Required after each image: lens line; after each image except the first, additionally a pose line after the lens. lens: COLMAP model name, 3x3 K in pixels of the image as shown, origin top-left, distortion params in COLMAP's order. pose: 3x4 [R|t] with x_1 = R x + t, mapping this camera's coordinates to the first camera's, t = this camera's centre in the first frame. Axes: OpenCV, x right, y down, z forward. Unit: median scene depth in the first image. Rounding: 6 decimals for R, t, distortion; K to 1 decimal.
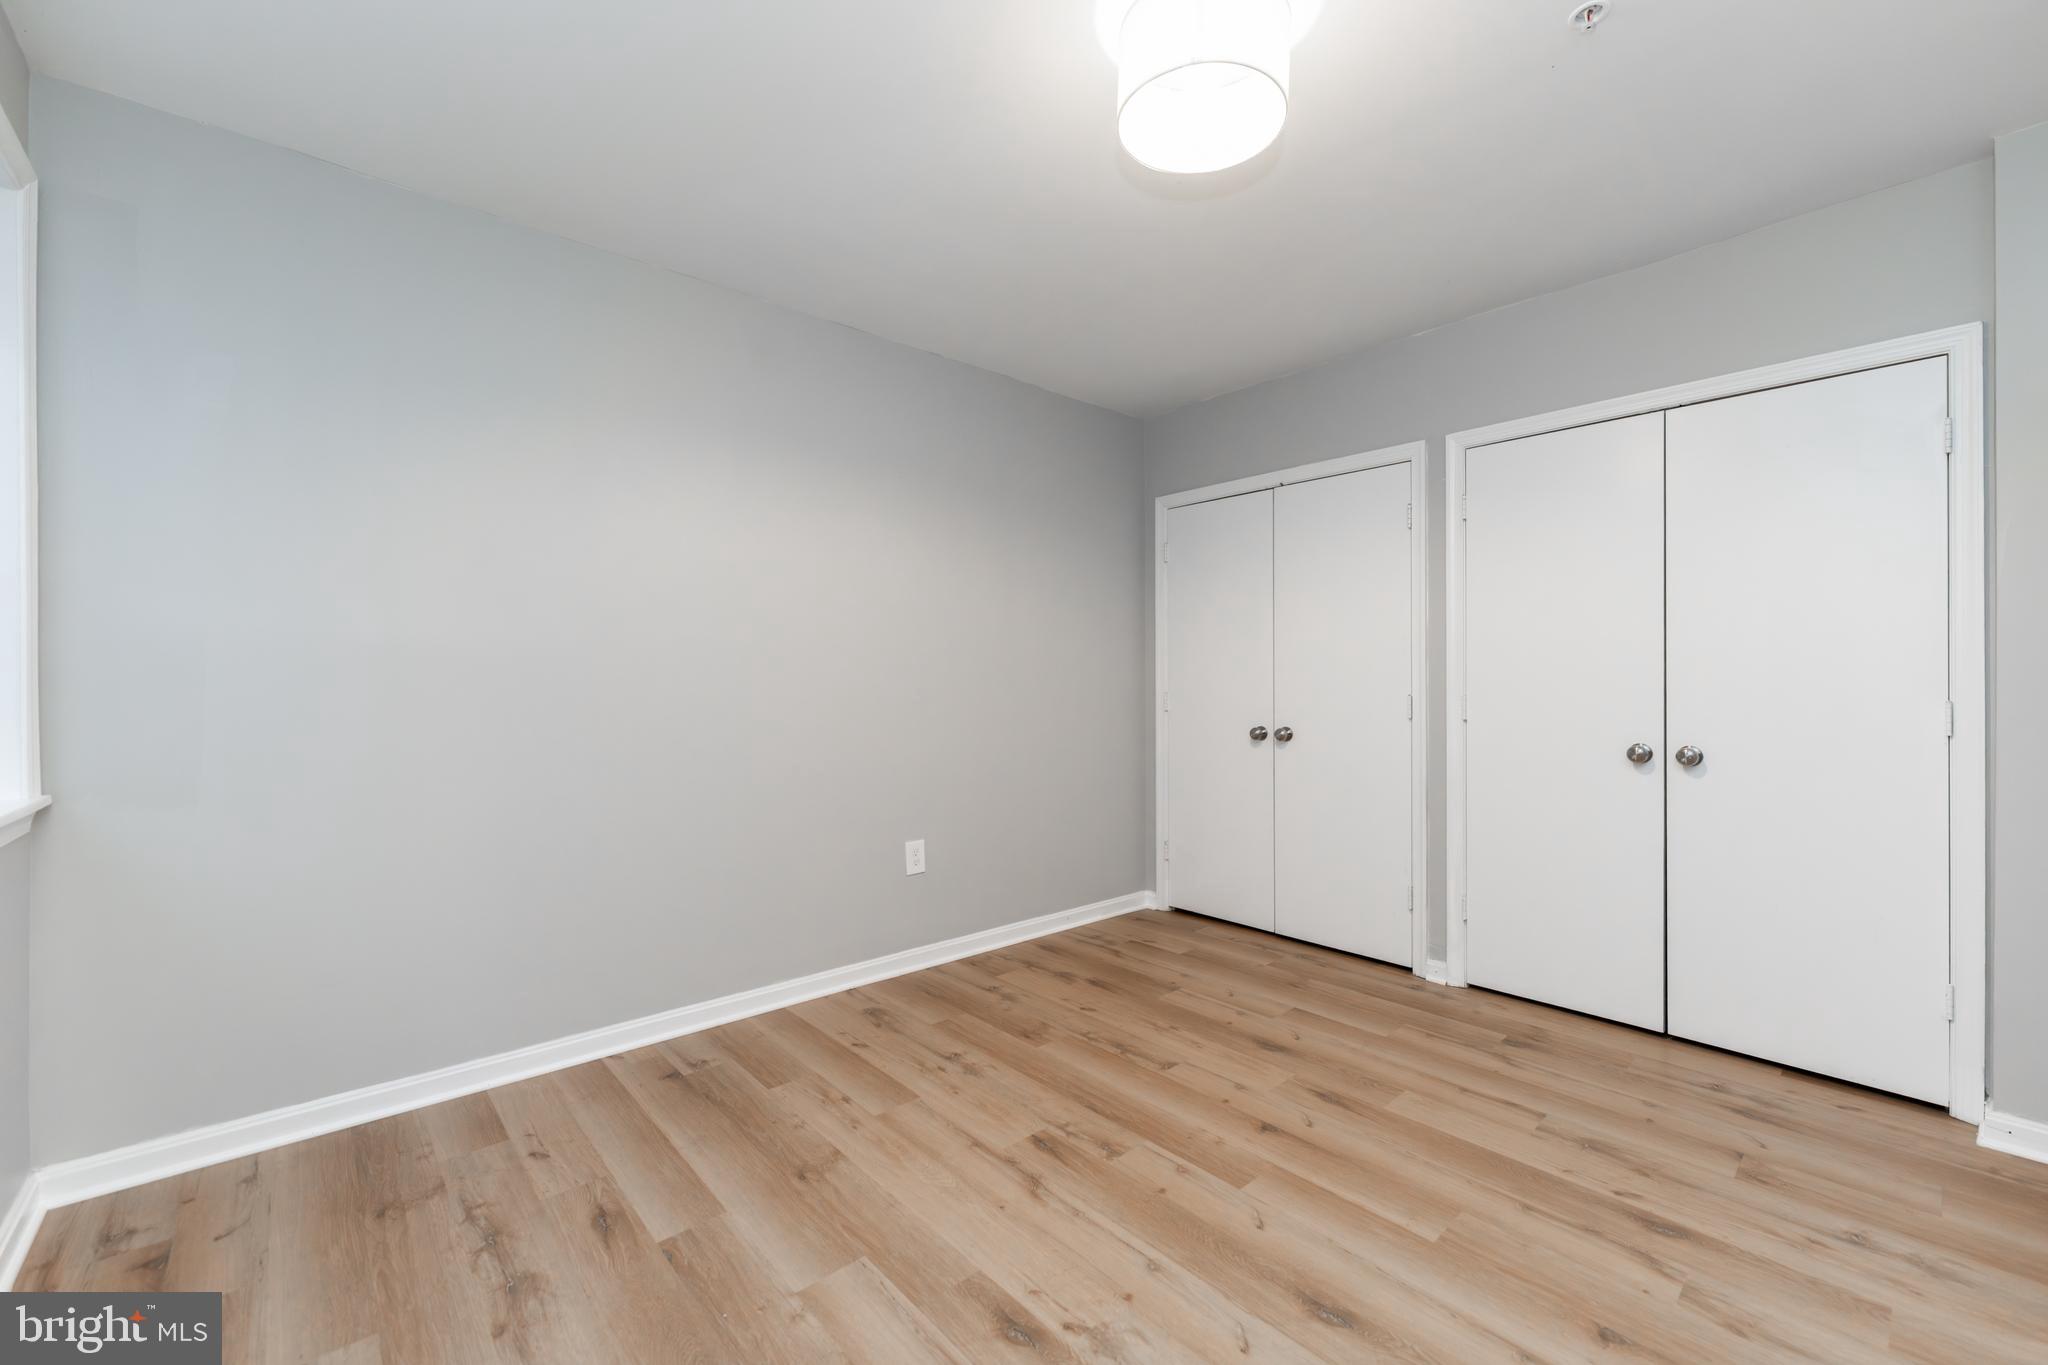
lens RADIAL K [[821.6, 0, 1026.6], [0, 821.6, 680.8], [0, 0, 1]] dist [0.000496, -0.000165]
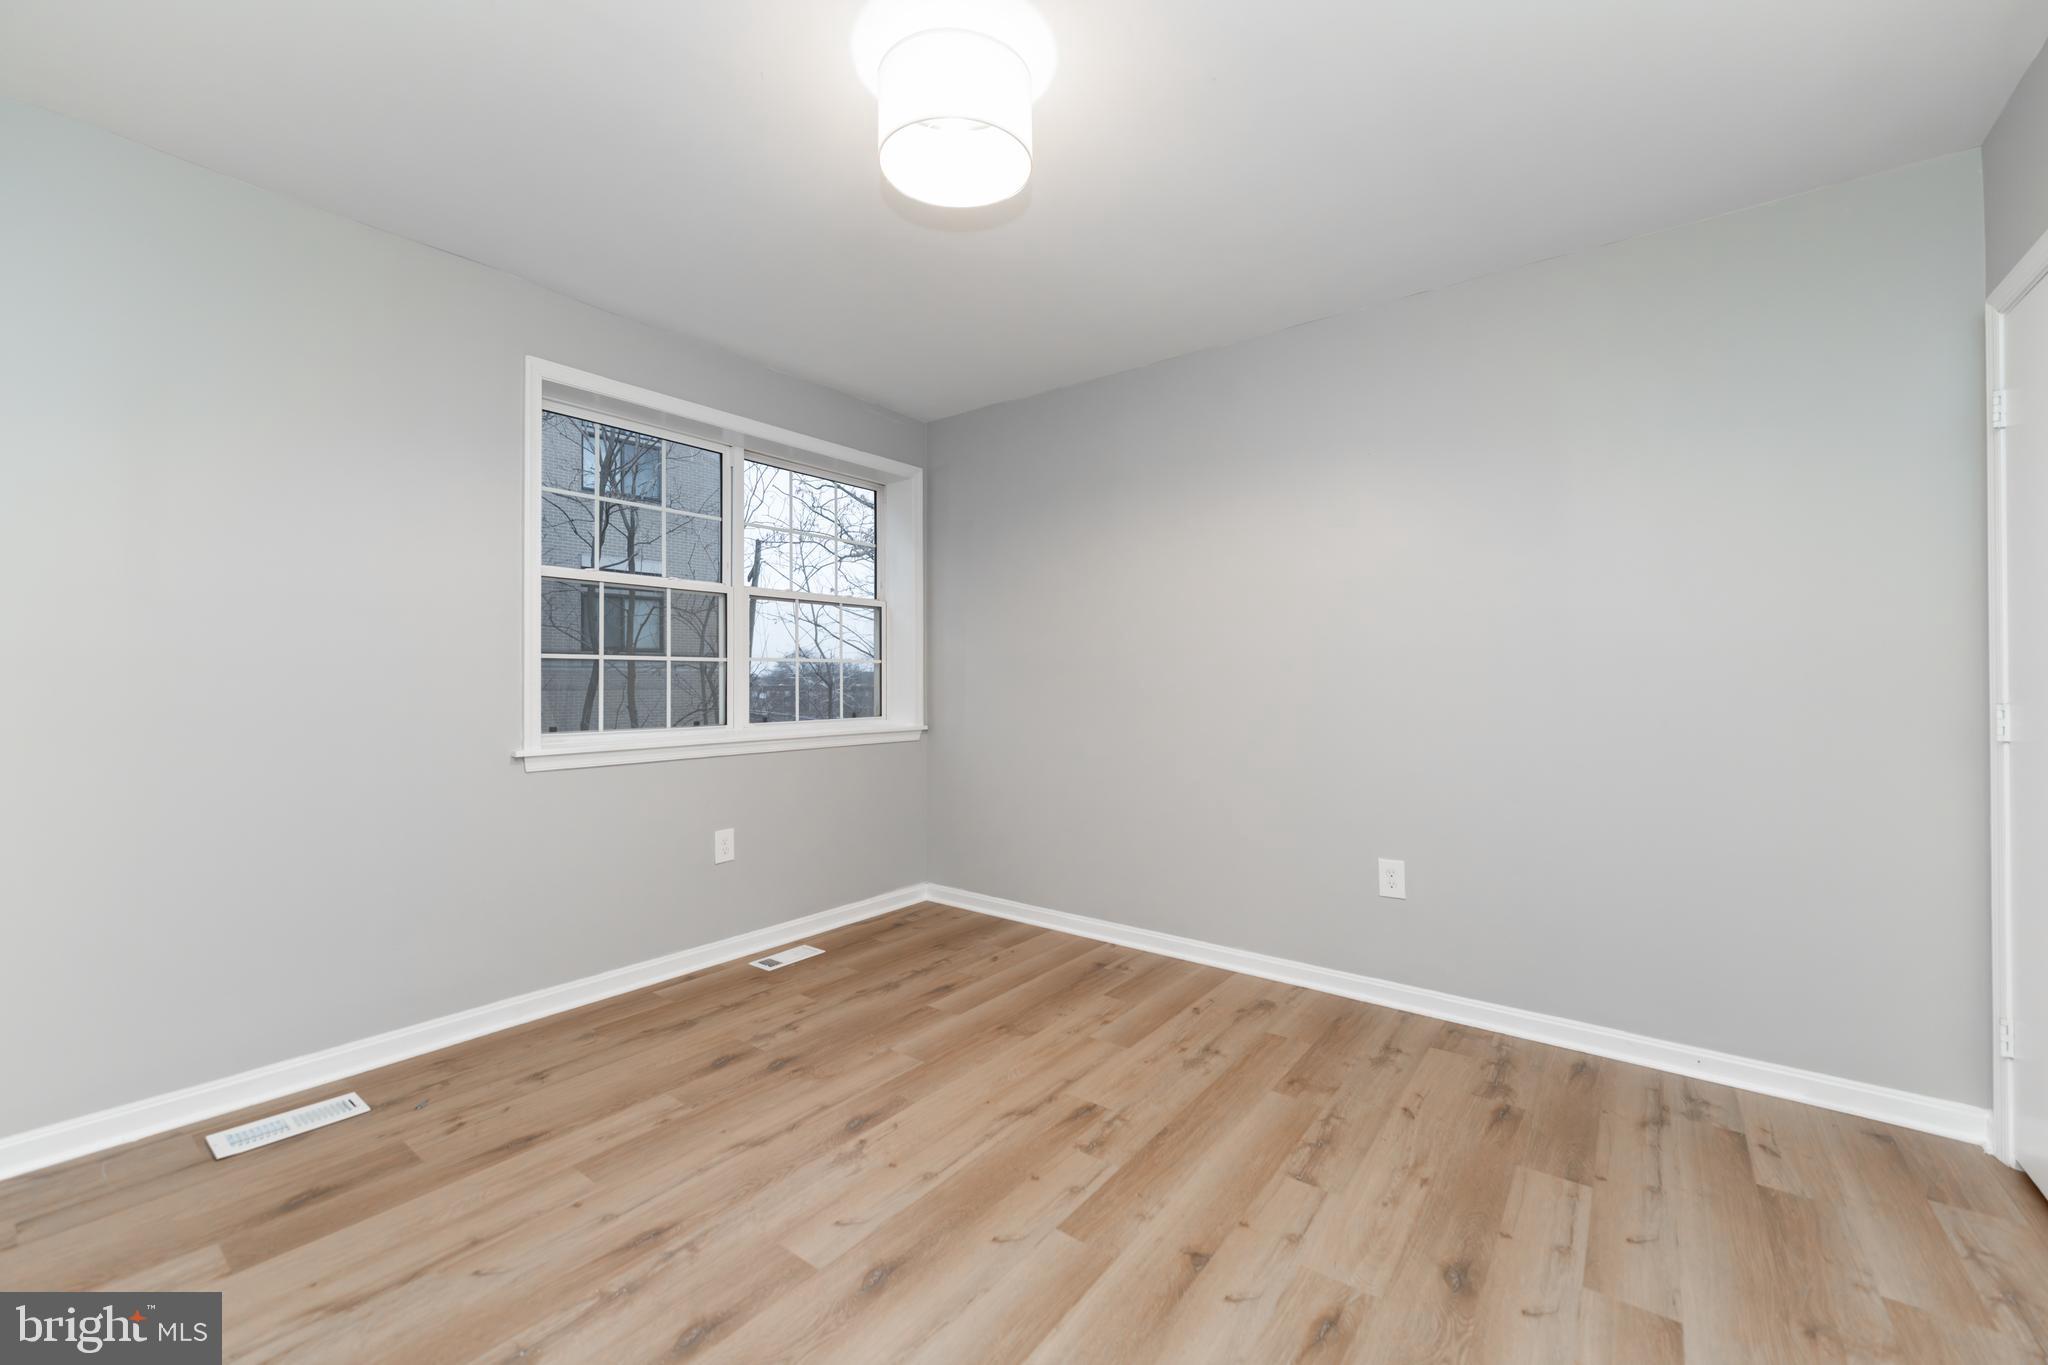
lens RADIAL K [[821.6, 0, 1026.6], [0, 821.6, 680.8], [0, 0, 1]] dist [0.000496, -0.000165]
pose [[0.198230, 0.003428, -0.980150, 0.932850], [-0.001372, 0.999994, 0.003220, -0.000311], [0.980155, 0.000706, 0.198233, 0.632302]]
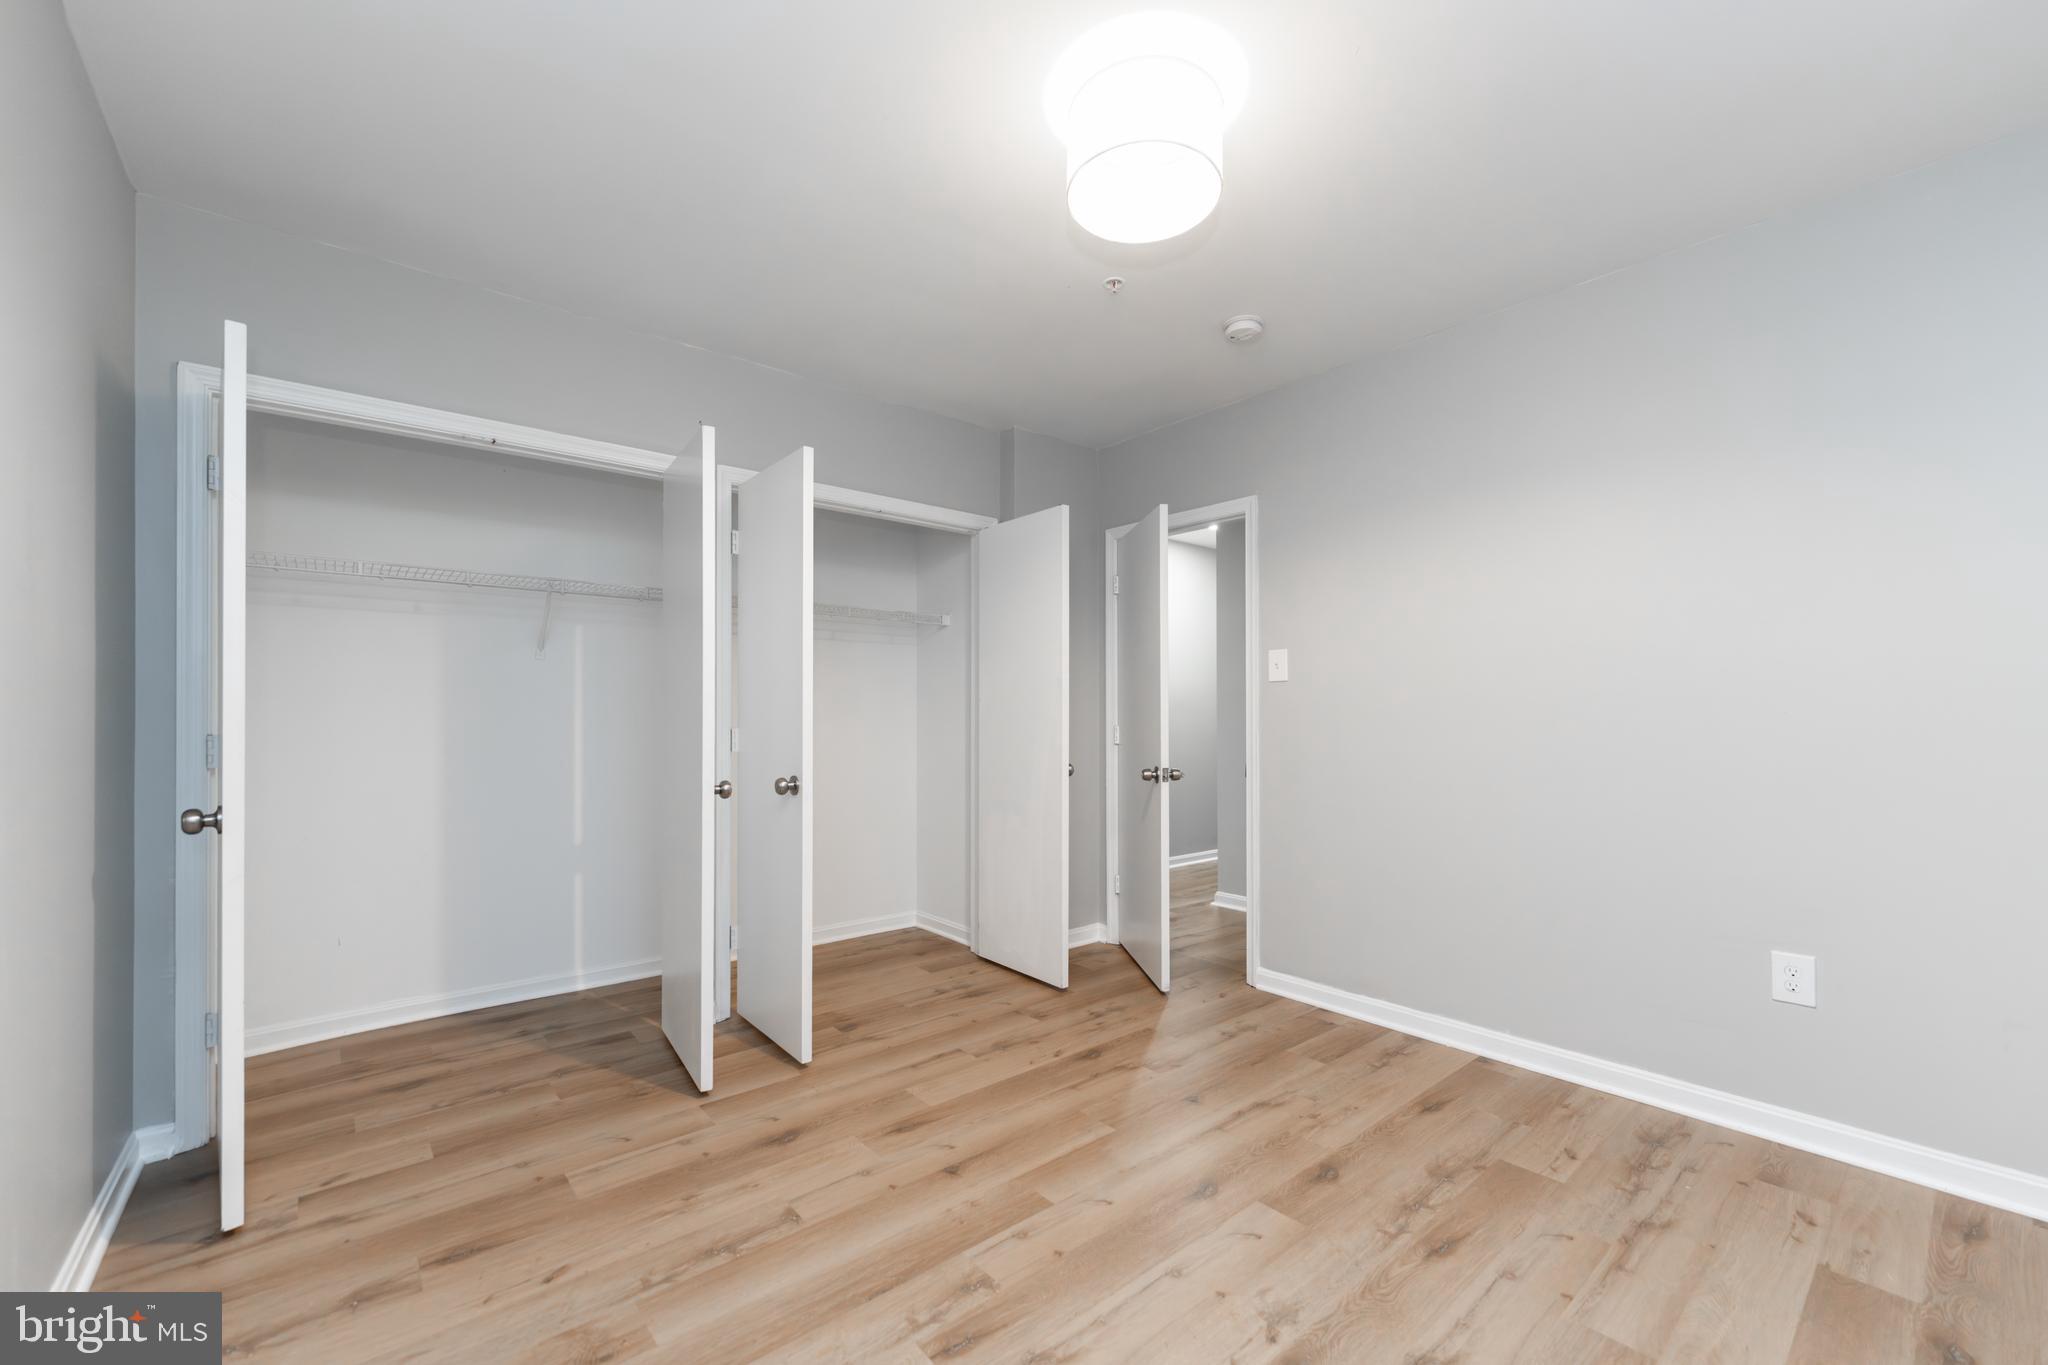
lens RADIAL K [[824.8, 0, 1024.1], [0, 824.8, 716.0], [0, 0, 1]] dist [-0.000149, -0.000027]
pose [[0.027011, -0.000574, 0.999635, -0.629797], [-0.000141, 1.000000, 0.000578, 0.001940], [-0.999635, -0.000156, 0.027011, 0.814570]]
